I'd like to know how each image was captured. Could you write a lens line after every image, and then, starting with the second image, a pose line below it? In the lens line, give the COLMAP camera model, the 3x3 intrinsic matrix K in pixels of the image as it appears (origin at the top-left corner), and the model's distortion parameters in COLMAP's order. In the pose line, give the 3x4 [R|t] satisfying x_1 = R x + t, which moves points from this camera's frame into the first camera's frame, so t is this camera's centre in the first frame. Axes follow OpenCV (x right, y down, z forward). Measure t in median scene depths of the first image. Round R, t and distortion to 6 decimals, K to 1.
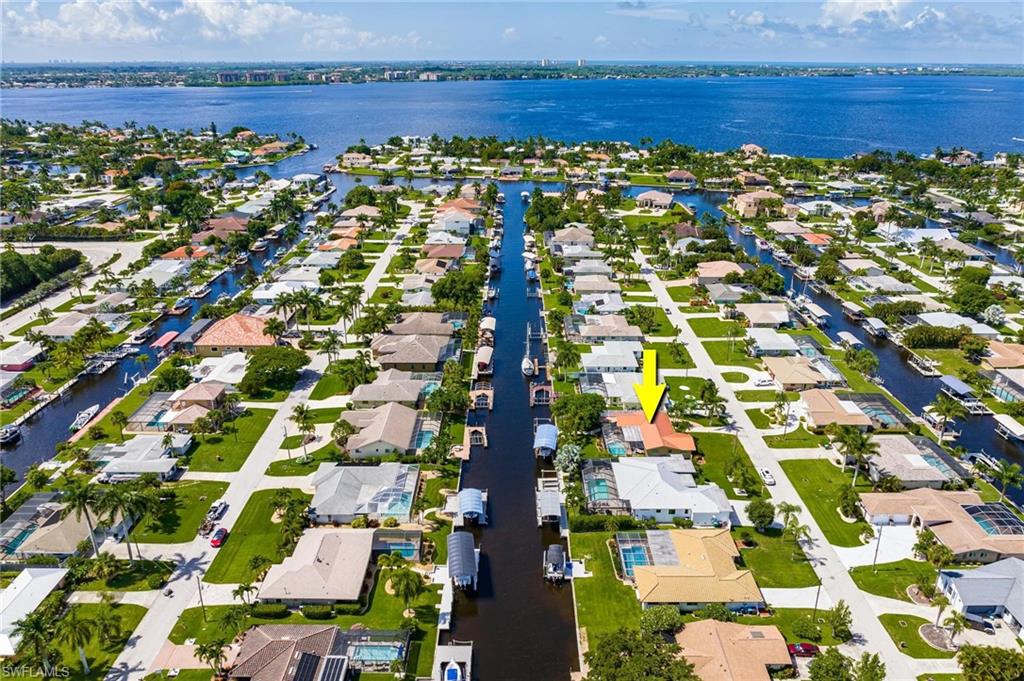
lens RADIAL K [[736.4, 0, 512.0], [0, 736.4, 340.5], [0, 0, 1]] dist [-0.047108, 0.036797]
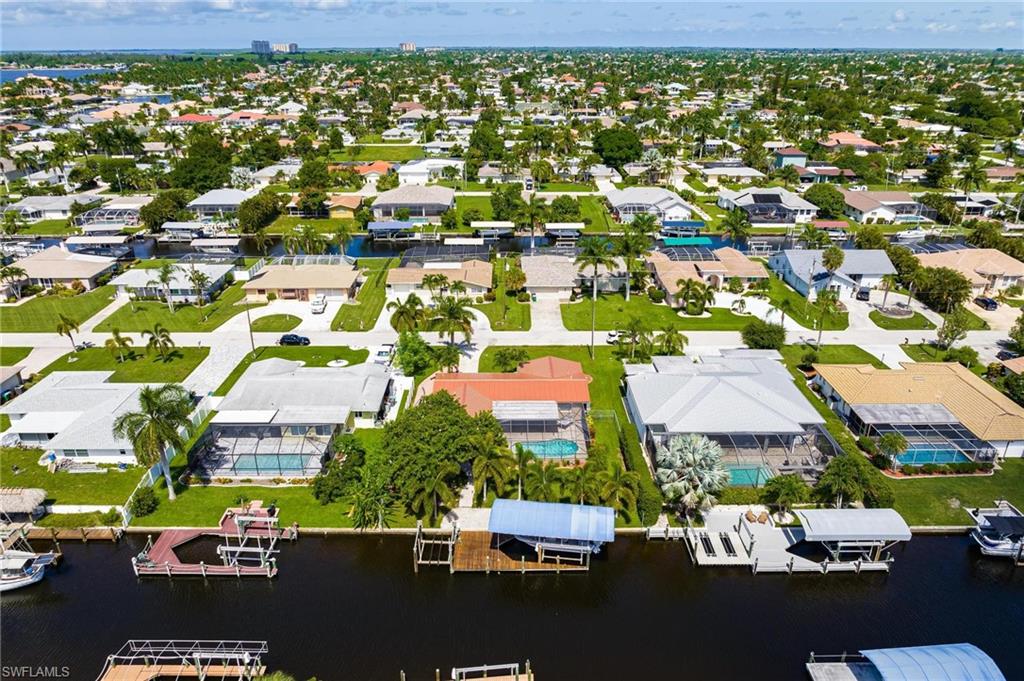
lens RADIAL K [[736.4, 0, 512.0], [0, 736.4, 340.5], [0, 0, 1]] dist [-0.047108, 0.036797]
pose [[-0.010329, -0.372614, 0.927929, -0.198710], [0.359270, 0.864631, 0.351196, -0.062894], [-0.933177, 0.337004, 0.124939, 0.675806]]
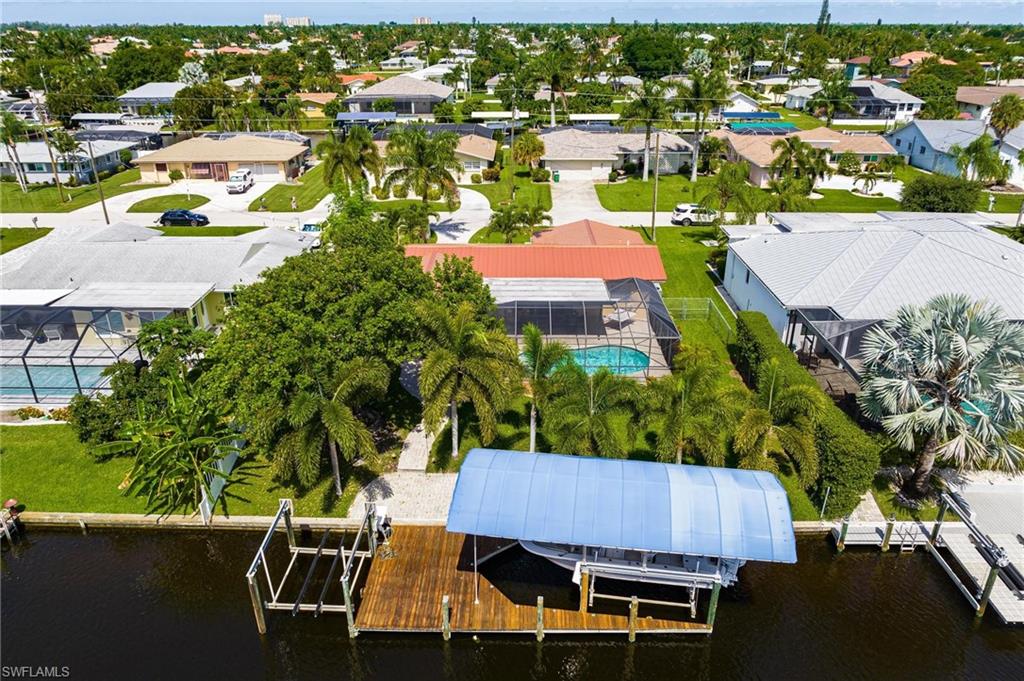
lens RADIAL K [[736.4, 0, 512.0], [0, 736.4, 340.5], [0, 0, 1]] dist [-0.047108, 0.036797]
pose [[0.010564, -0.396037, 0.918174, -0.057518], [0.360941, 0.857829, 0.365856, 0.032750], [-0.932529, 0.327541, 0.152008, 0.708977]]
